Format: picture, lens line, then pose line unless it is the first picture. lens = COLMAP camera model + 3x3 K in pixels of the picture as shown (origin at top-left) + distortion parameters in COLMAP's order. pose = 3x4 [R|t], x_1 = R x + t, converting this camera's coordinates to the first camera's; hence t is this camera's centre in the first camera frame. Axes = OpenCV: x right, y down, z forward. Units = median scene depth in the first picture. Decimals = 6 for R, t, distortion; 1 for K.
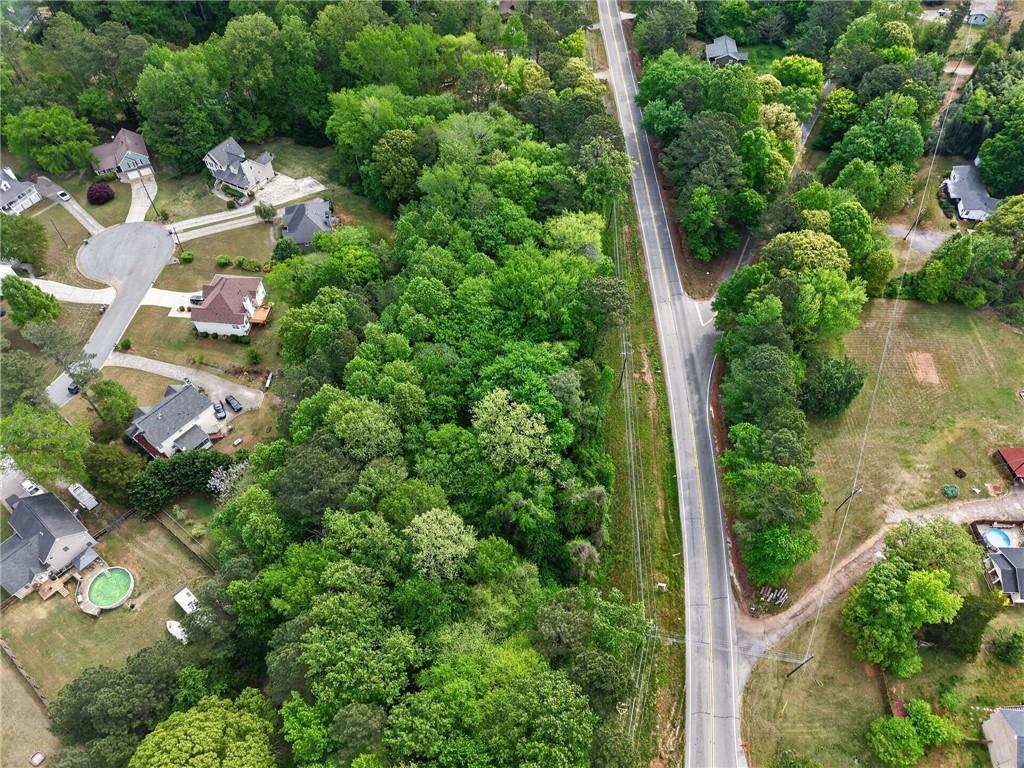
lens RADIAL K [[681.7, 0, 515.2], [0, 681.7, 385.6], [0, 0, 1]] dist [0.033730, -0.036446]
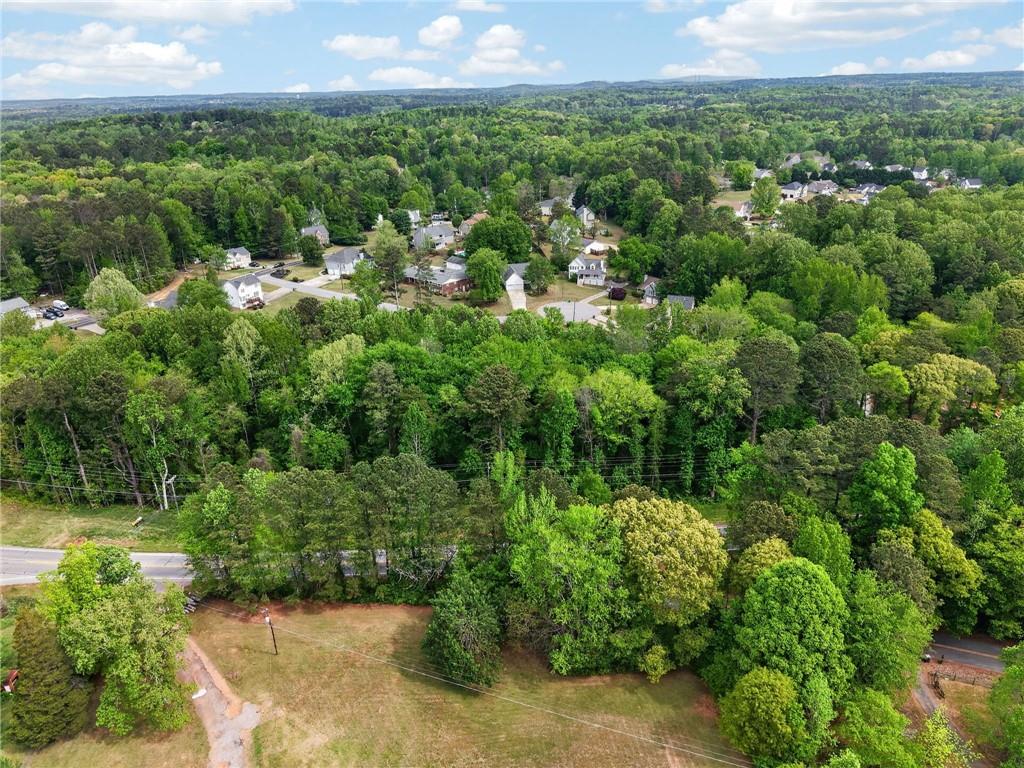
lens RADIAL K [[712.0, 0, 514.0], [0, 712.0, 388.3], [0, 0, 1]] dist [0.036706, -0.045151]
pose [[0.120011, 0.376083, -0.918781, 1.032602], [-0.773013, 0.616104, 0.151218, -0.292181], [0.622935, 0.692082, 0.364656, 0.638249]]
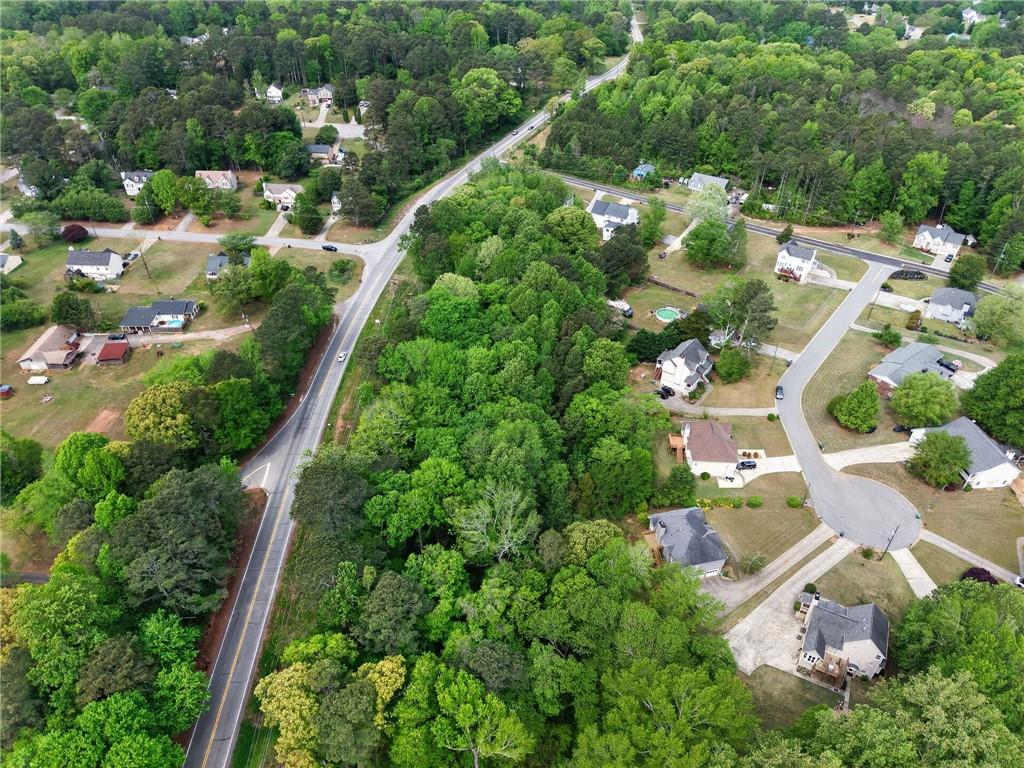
lens RADIAL K [[681.7, 0, 515.2], [0, 681.7, 385.6], [0, 0, 1]] dist [0.033730, -0.036446]
pose [[-0.999134, -0.003646, -0.041449, -0.072264], [-0.041511, 0.019063, 0.998956, -1.379585], [-0.002852, 0.999812, -0.019198, 1.069329]]
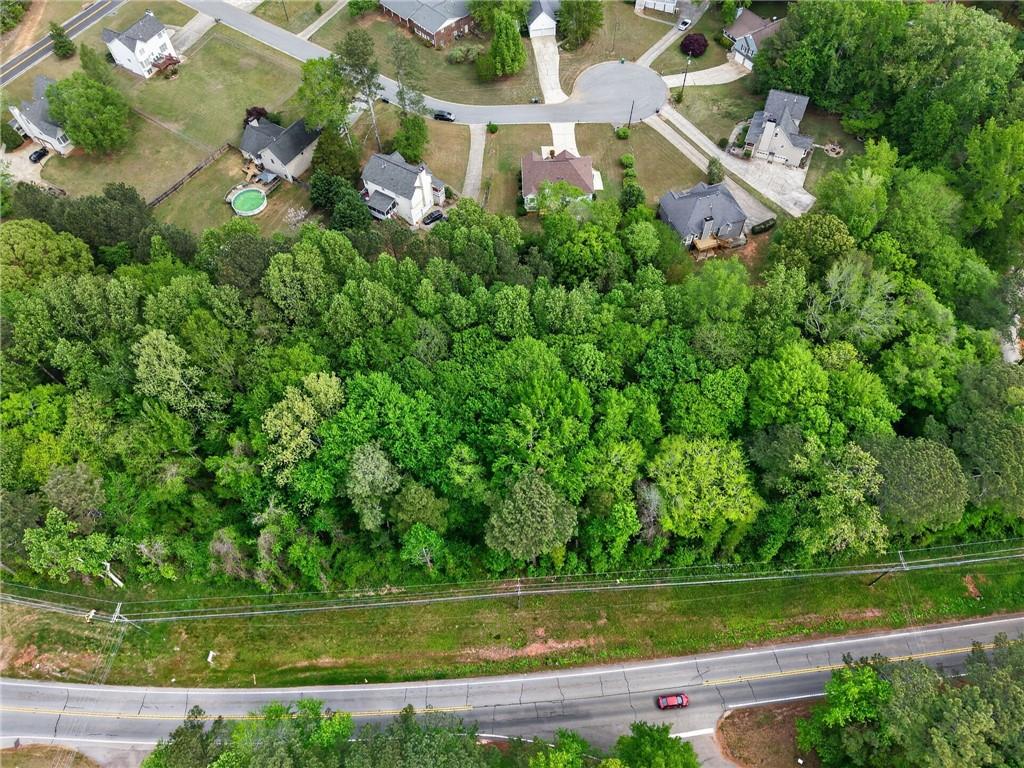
lens RADIAL K [[749.8, 0, 516.3], [0, 749.8, 386.0], [0, 0, 1]] dist [0.027581, -0.029286]
pose [[0.111594, 0.829241, -0.547637, 0.433494], [-0.774700, 0.417743, 0.474690, -0.517583], [0.622404, 0.371282, 0.689031, 0.415098]]
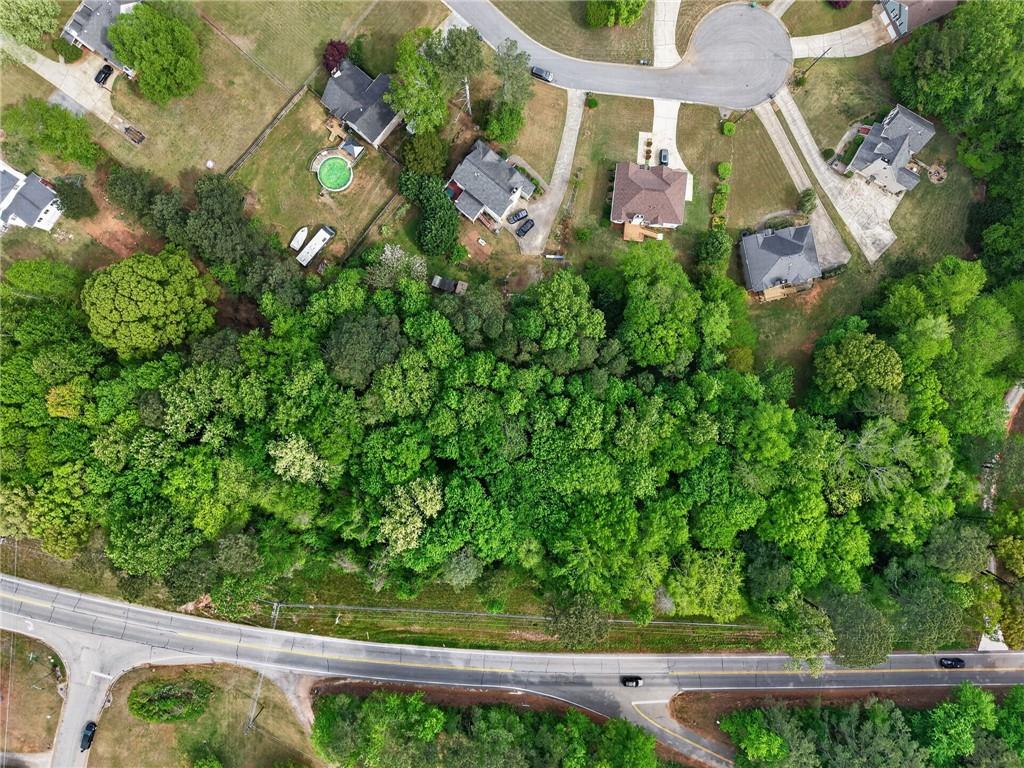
lens RADIAL K [[681.7, 0, 515.2], [0, 681.7, 385.6], [0, 0, 1]] dist [0.033730, -0.036446]
pose [[-0.013309, 0.999833, -0.012492, -0.169703], [-0.805513, -0.003318, 0.592568, -0.605529], [0.592428, 0.017949, 0.805423, 0.177137]]
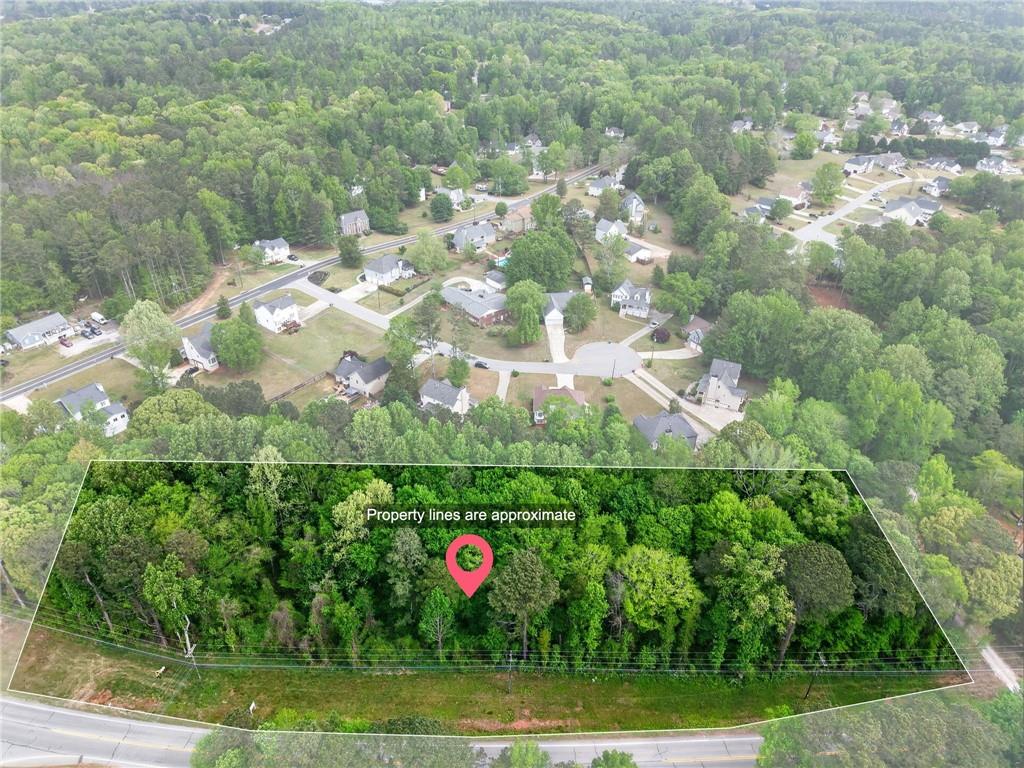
lens RADIAL K [[681.7, 0, 515.2], [0, 681.7, 385.6], [0, 0, 1]] dist [0.033730, -0.036446]
pose [[0.050638, 0.520800, -0.852176, 0.759914], [-0.798185, 0.533964, 0.278898, -0.499424], [0.600281, 0.666071, 0.442733, 0.410116]]
